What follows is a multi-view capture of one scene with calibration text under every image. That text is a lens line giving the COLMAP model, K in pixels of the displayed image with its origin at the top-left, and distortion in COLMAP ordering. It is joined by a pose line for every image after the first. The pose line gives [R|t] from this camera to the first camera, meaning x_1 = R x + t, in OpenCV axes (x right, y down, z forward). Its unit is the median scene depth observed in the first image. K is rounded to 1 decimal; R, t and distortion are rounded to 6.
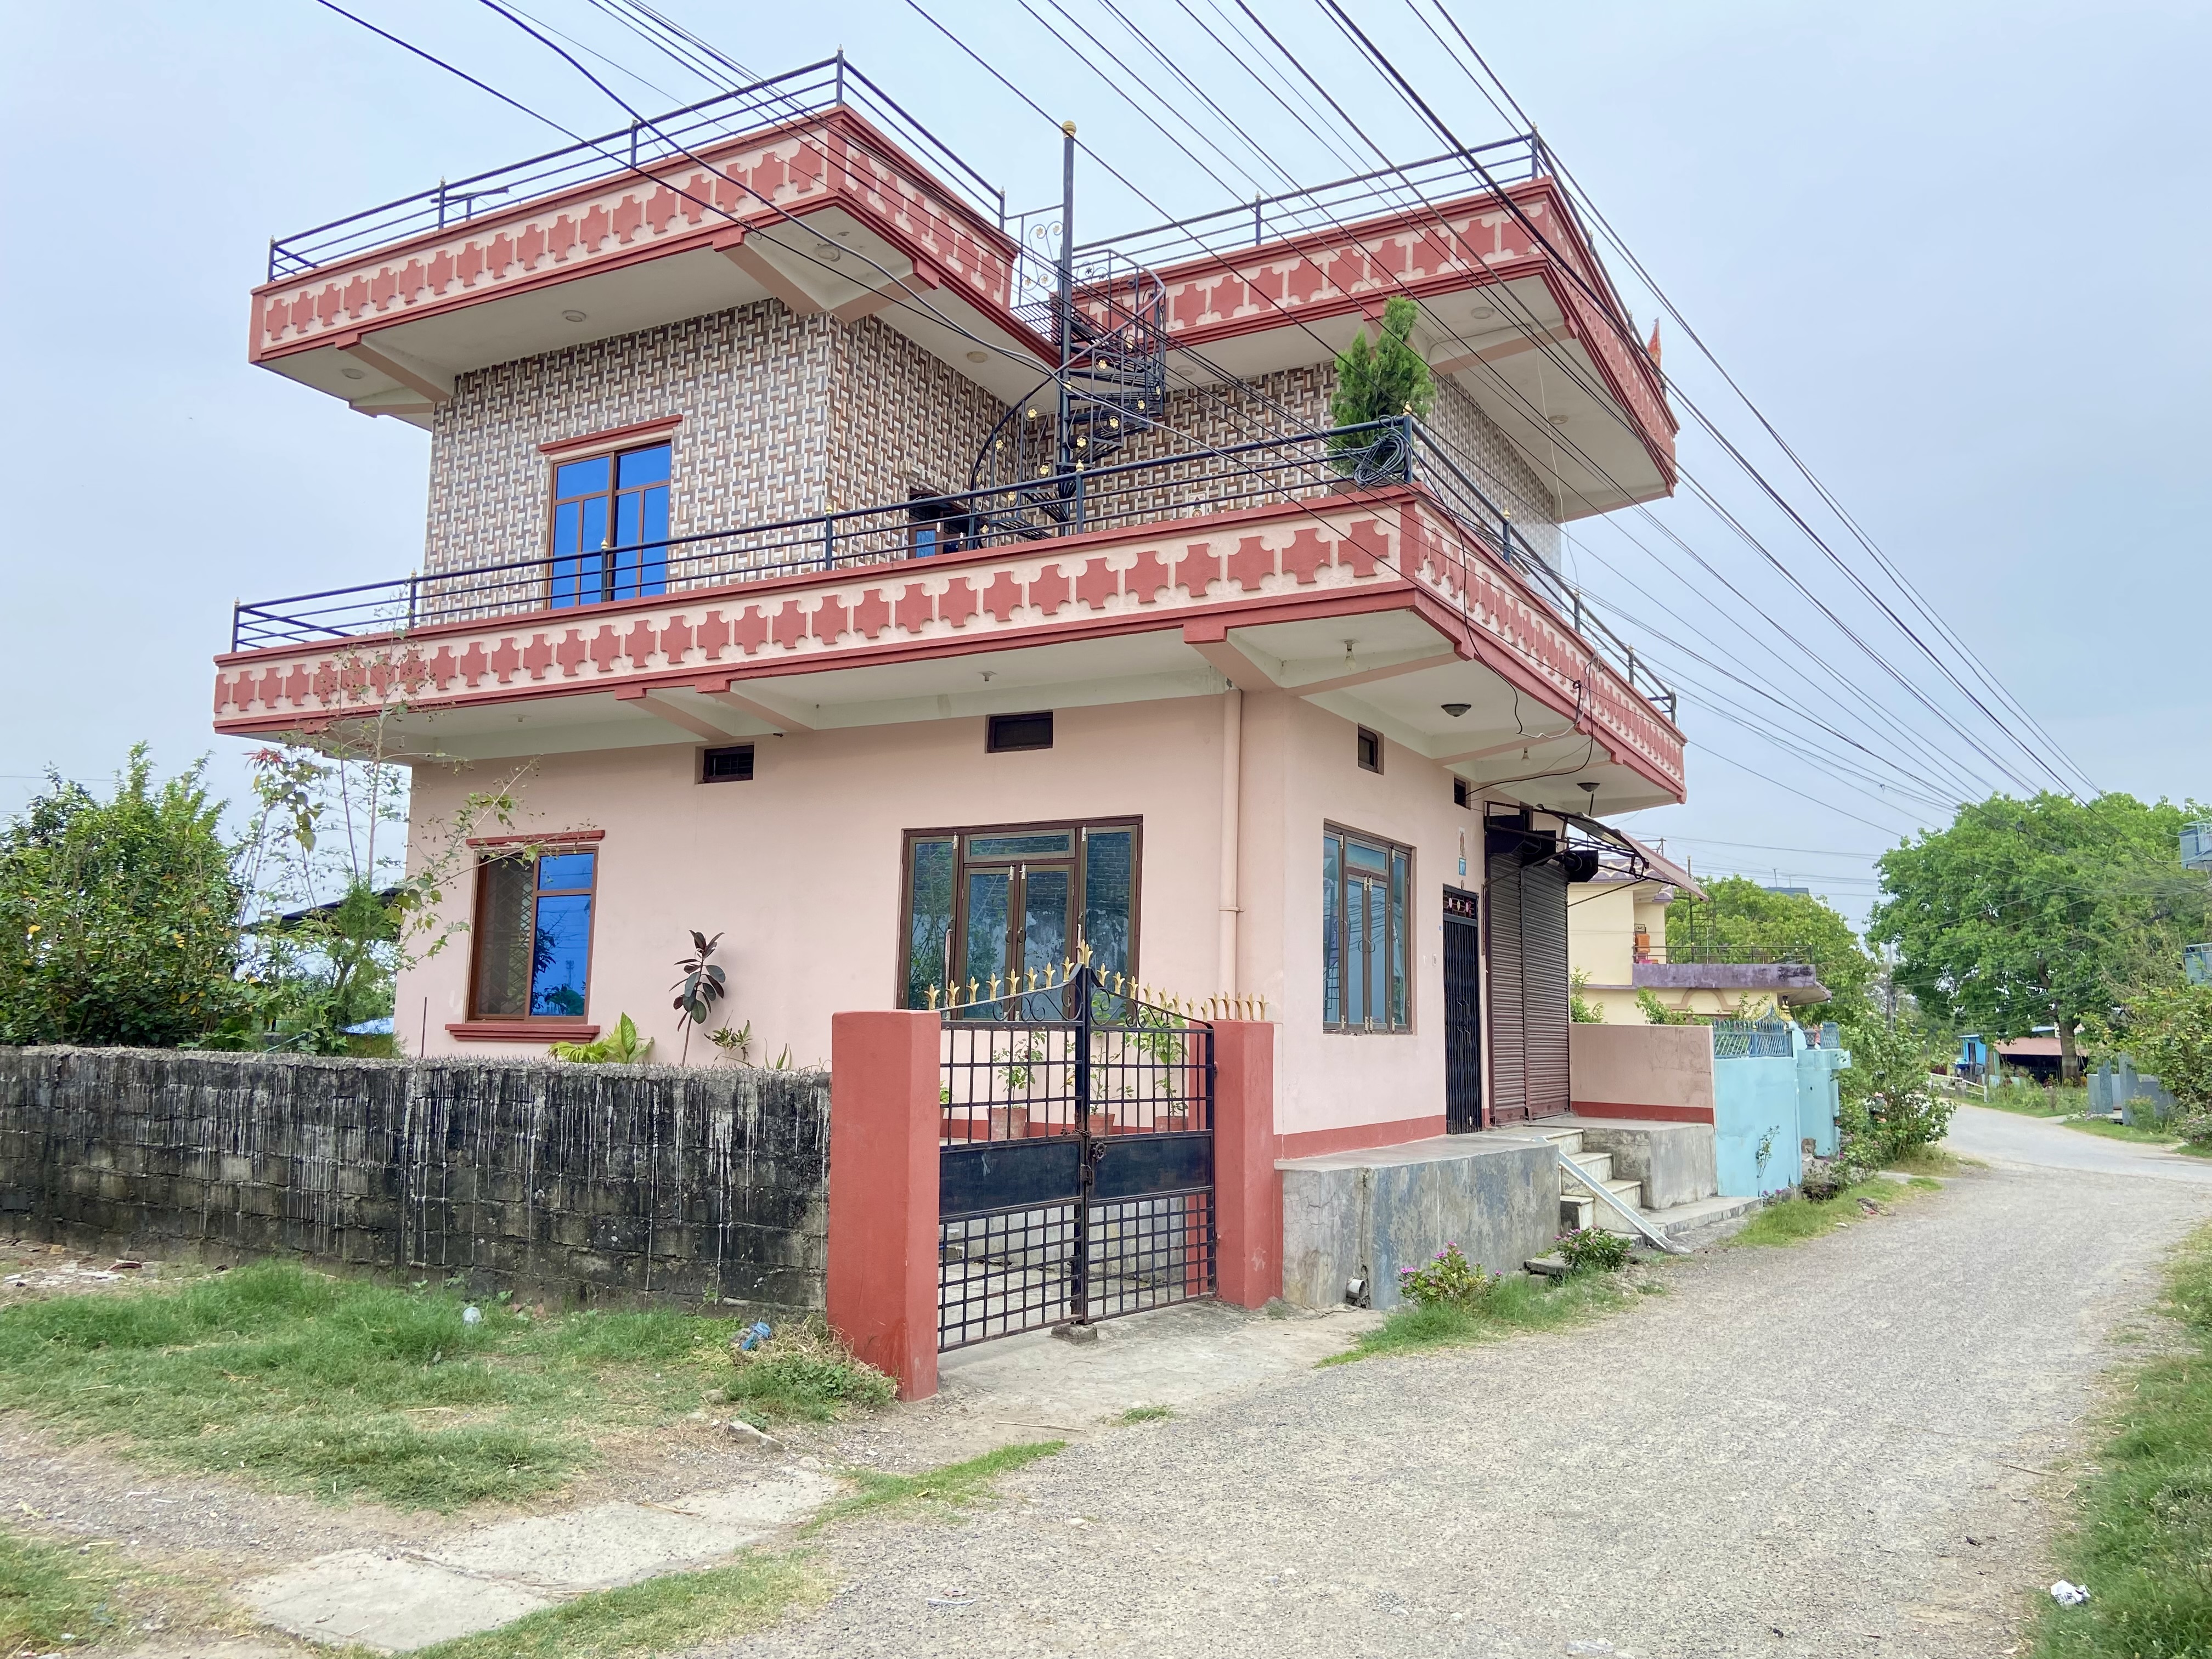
lens RADIAL K [[1597.8, 0, 1098.5], [0, 1597.8, 816.1], [0, 0, 1]] dist [0.118576, -0.148992]
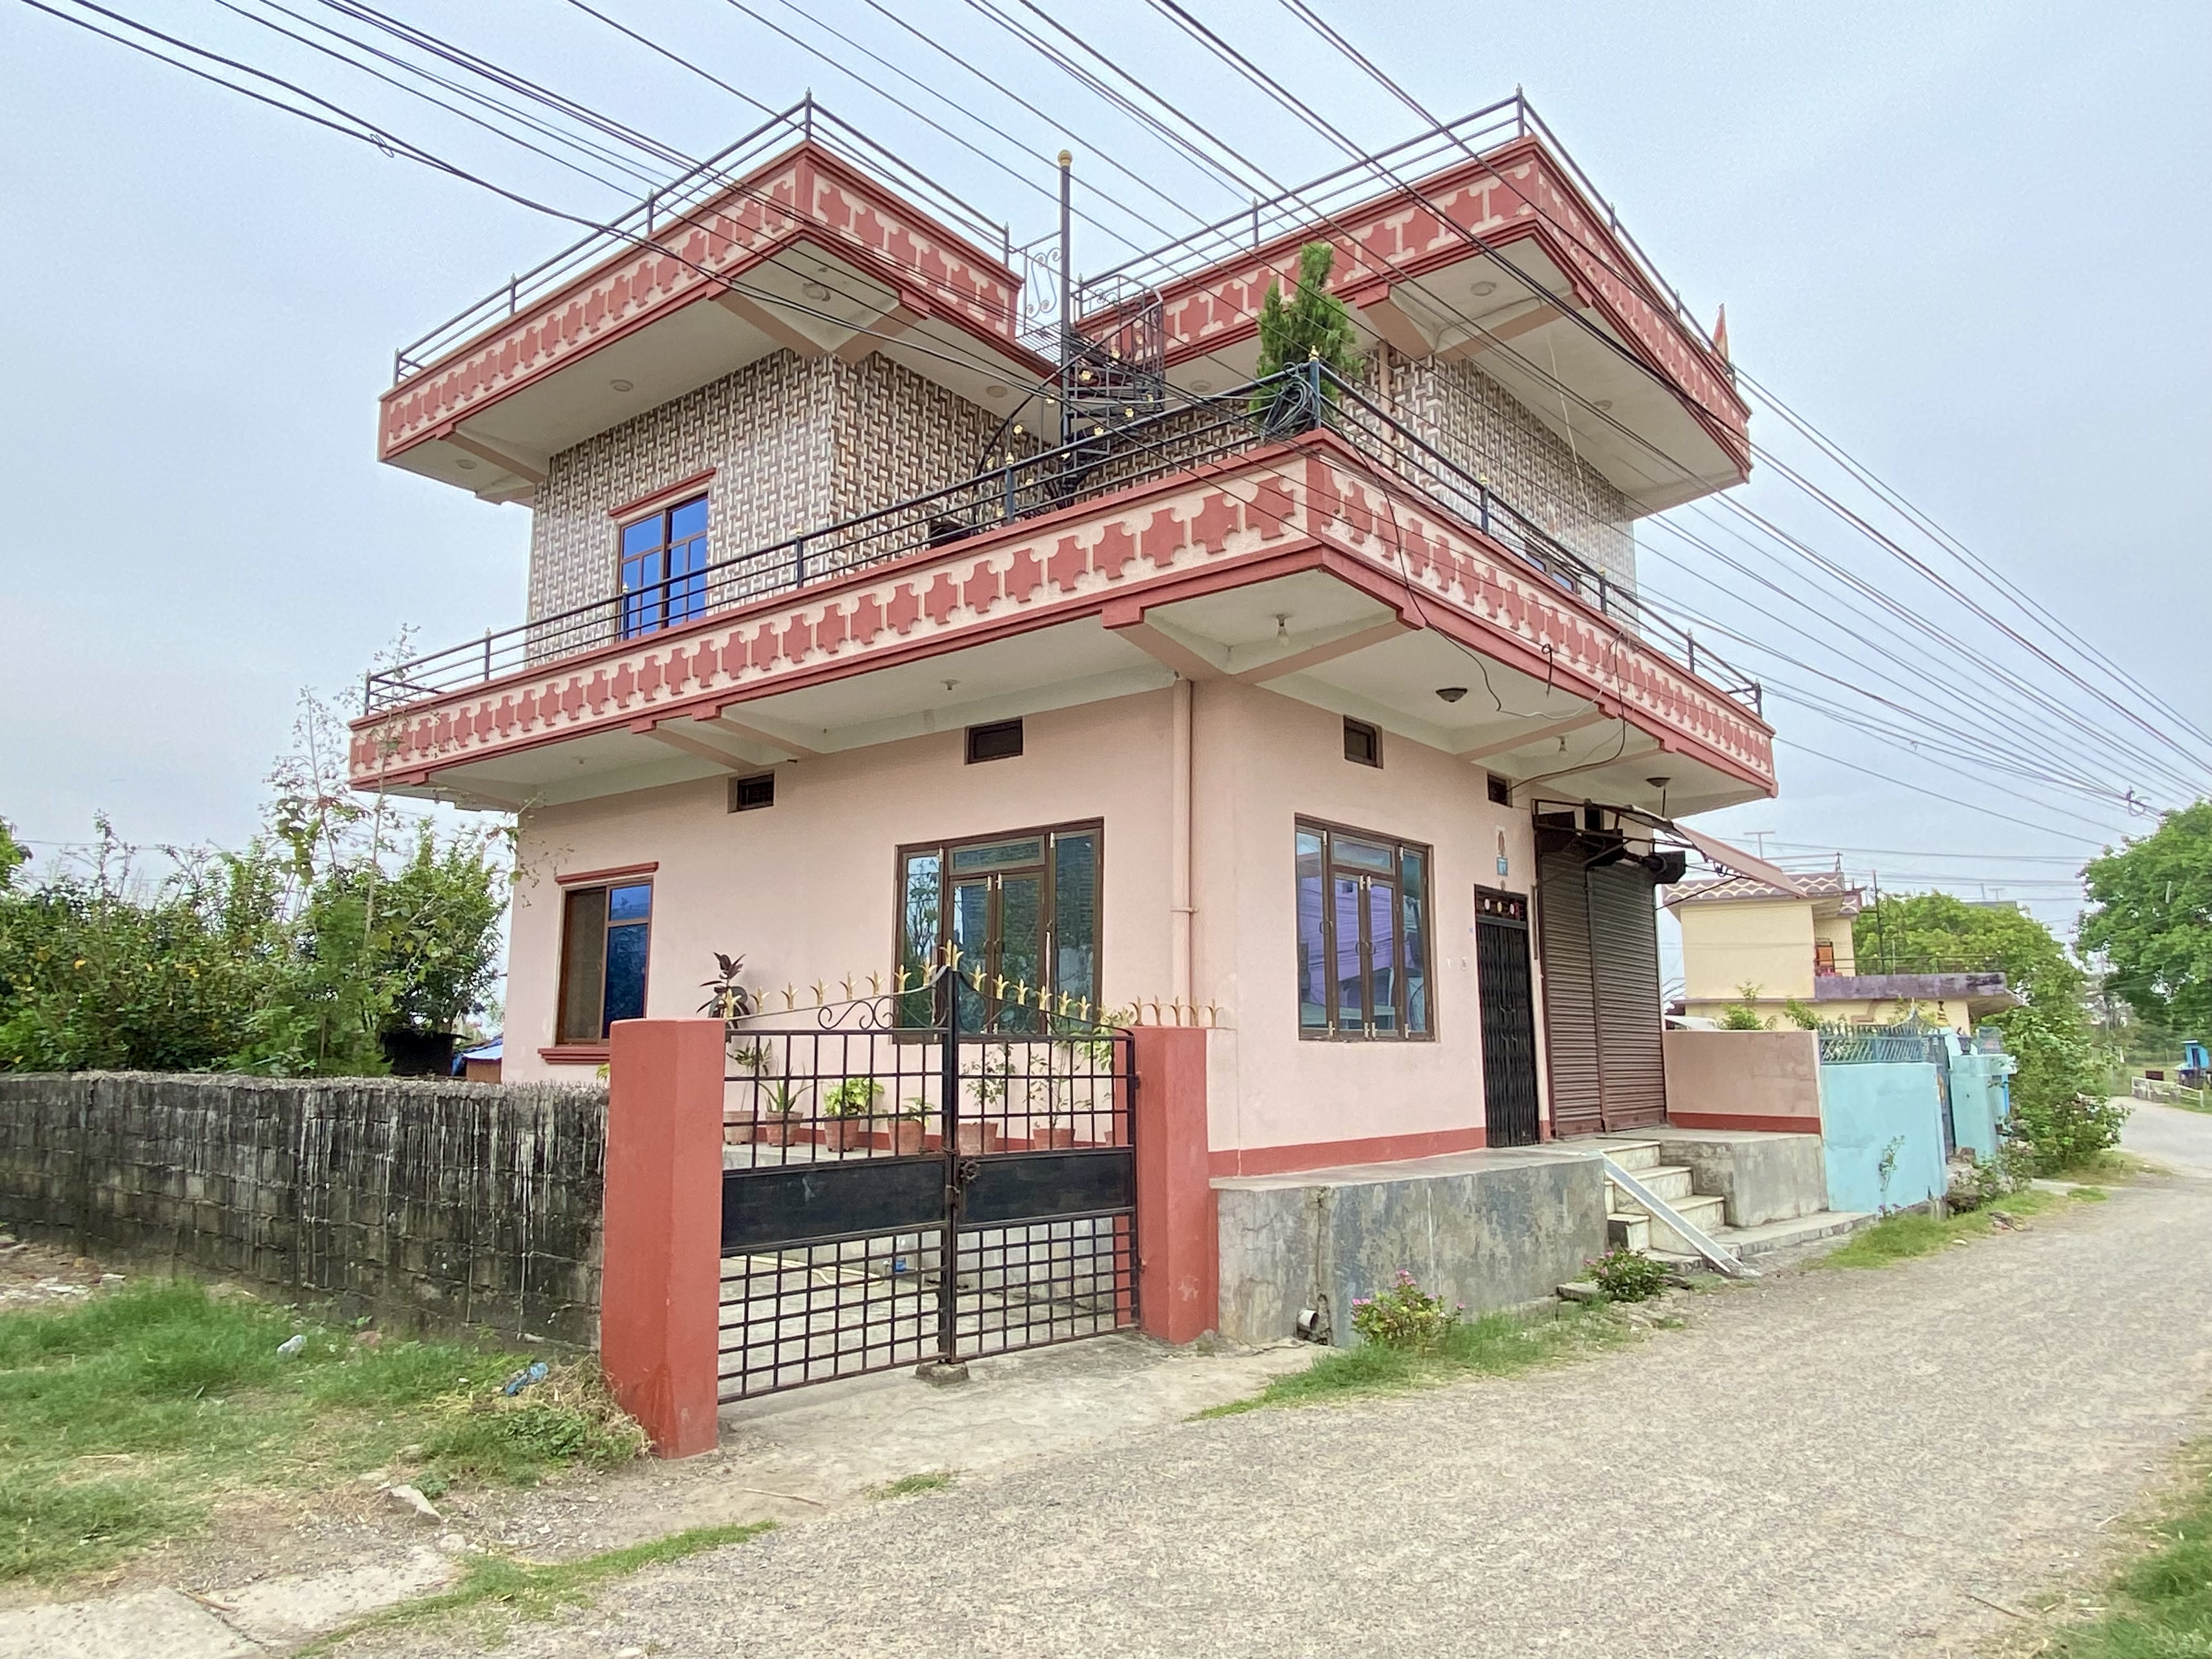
lens RADIAL K [[1405.2, 0, 1090.7], [0, 1405.2, 821.4], [0, 0, 1]] dist [0.098057, -0.124778]
pose [[0.985490, -0.042626, -0.164295, 0.146798], [0.037667, 0.998739, -0.033184, 0.027381], [0.165502, 0.026514, 0.985853, 0.148771]]
